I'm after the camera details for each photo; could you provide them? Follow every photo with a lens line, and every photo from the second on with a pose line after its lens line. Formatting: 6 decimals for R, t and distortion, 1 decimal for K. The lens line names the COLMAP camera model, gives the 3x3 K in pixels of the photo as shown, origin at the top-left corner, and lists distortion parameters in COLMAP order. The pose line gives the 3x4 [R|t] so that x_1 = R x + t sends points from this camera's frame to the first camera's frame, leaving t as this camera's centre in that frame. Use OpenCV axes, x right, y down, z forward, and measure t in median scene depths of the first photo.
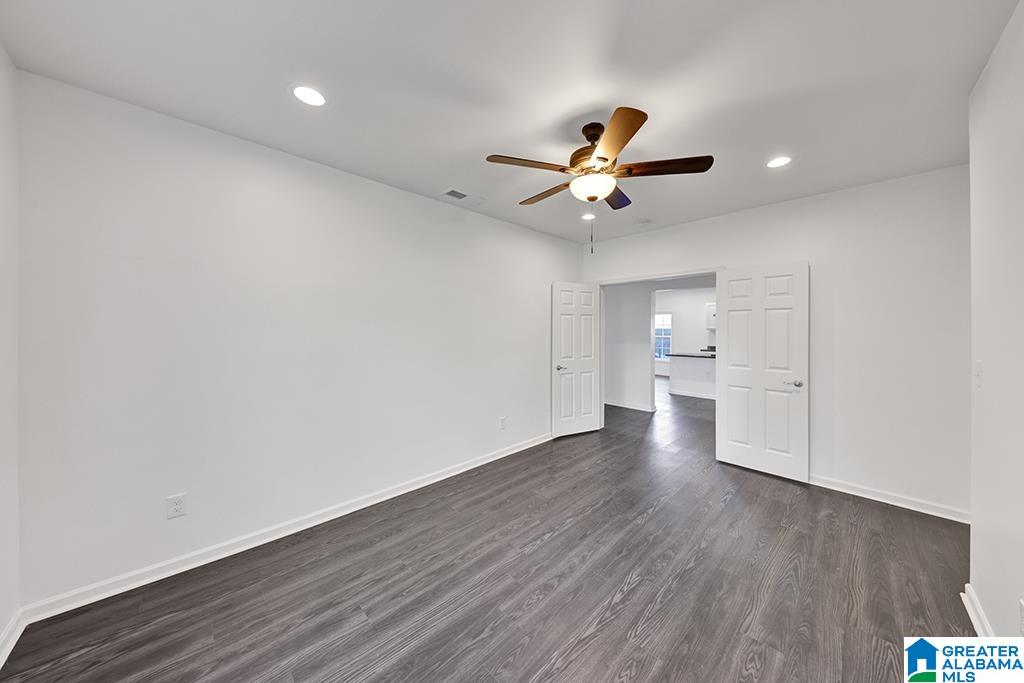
lens RADIAL K [[328.4, 0, 511.9], [0, 328.4, 331.4], [0, 0, 1]] dist [0.000152, -0.000080]
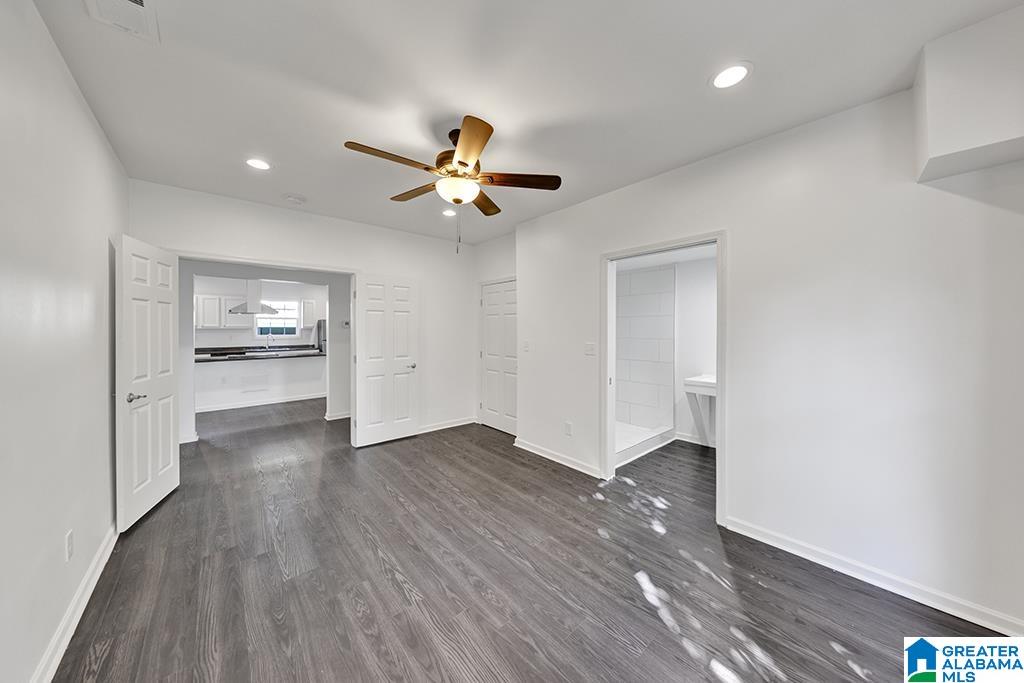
lens RADIAL K [[338.6, 0, 512.3], [0, 338.6, 328.5], [0, 0, 1]] dist [0.014851, 0.000007]
pose [[0.059744, -0.002929, 0.998209, -0.805399], [0.004984, 0.999984, 0.002636, -0.001294], [-0.998201, 0.004818, 0.059758, 0.730208]]
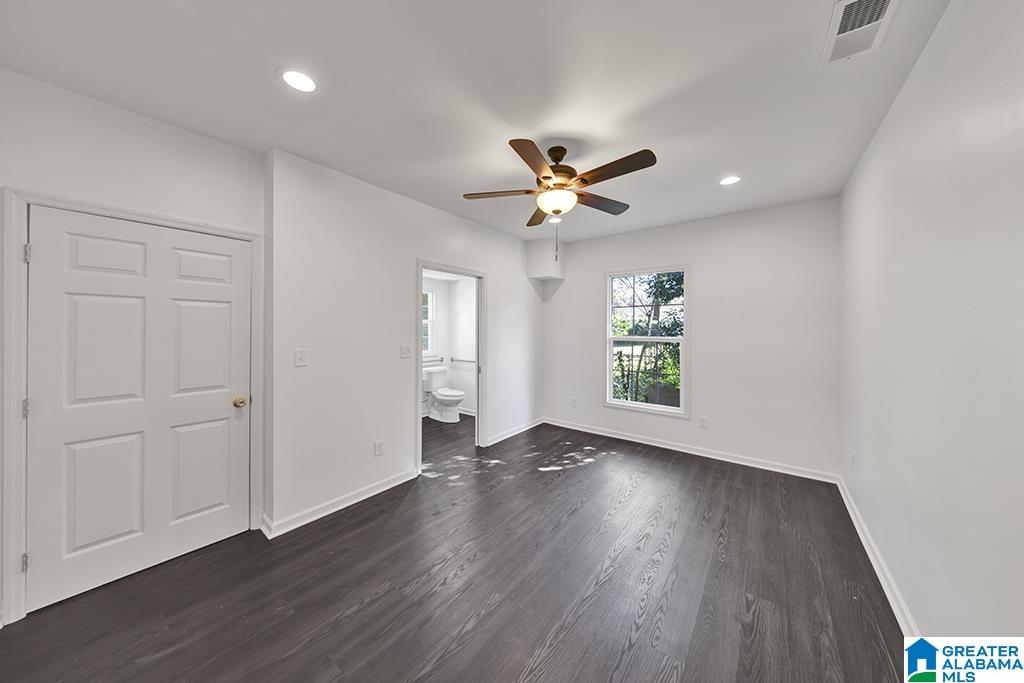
lens RADIAL K [[338.6, 0, 512.3], [0, 338.6, 328.5], [0, 0, 1]] dist [0.014851, 0.000007]
pose [[-0.989084, -0.003983, -0.147296, 0.555395], [-0.004109, 0.999991, 0.000553, -0.007664], [0.147293, 0.001152, -0.989092, 2.067683]]
